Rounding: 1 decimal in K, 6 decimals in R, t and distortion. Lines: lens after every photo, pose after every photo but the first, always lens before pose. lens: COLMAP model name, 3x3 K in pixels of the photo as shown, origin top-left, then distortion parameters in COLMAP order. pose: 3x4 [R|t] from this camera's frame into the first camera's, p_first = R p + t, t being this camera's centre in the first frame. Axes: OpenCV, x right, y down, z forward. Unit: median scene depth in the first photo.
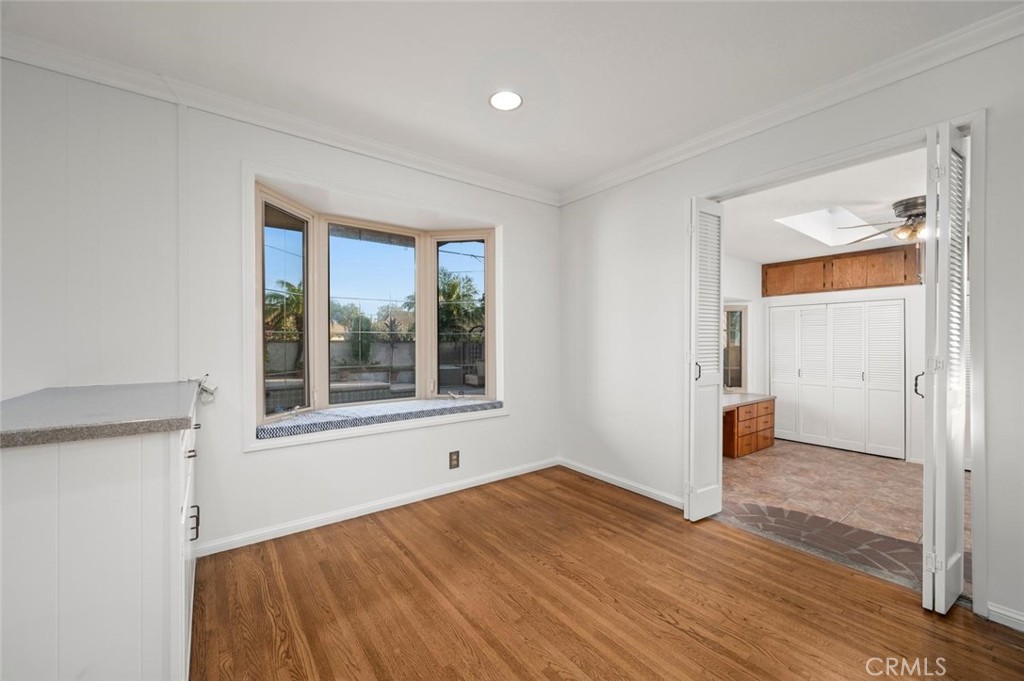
lens RADIAL K [[404.6, 0, 511.2], [0, 404.6, 343.1], [0, 0, 1]] dist [-0.000098, 0.000028]
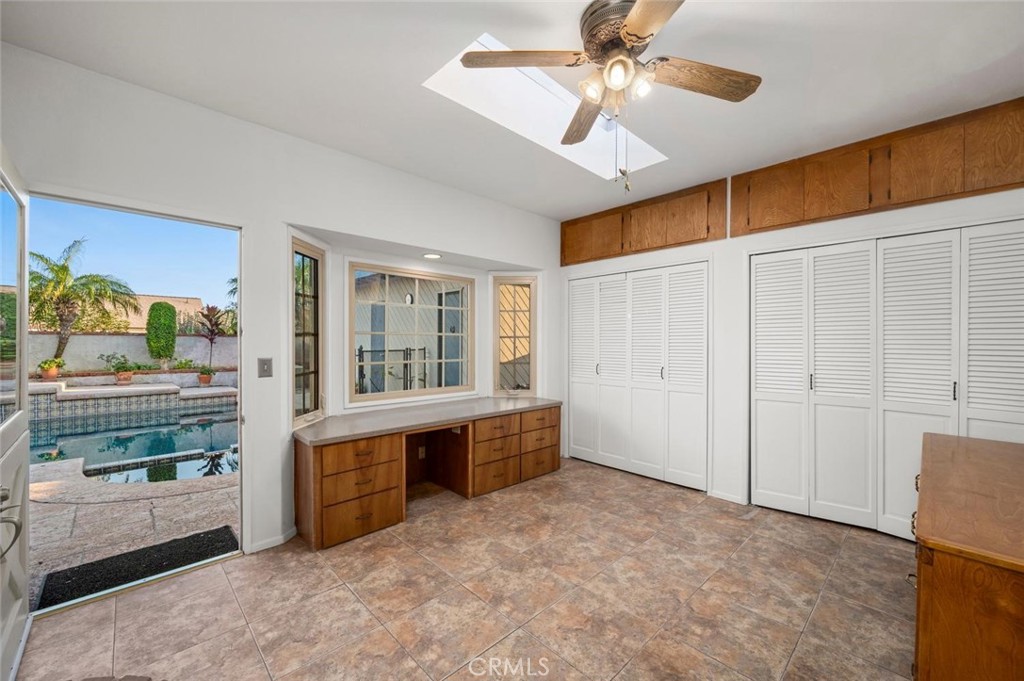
lens RADIAL K [[407.7, 0, 509.1], [0, 407.7, 344.9], [0, 0, 1]] dist [0.002238, 0.000120]
pose [[0.992569, 0.004431, 0.121599, 0.524652], [-0.004535, 0.999990, 0.000572, 0.034731], [-0.121595, -0.001119, 0.992579, 0.330244]]
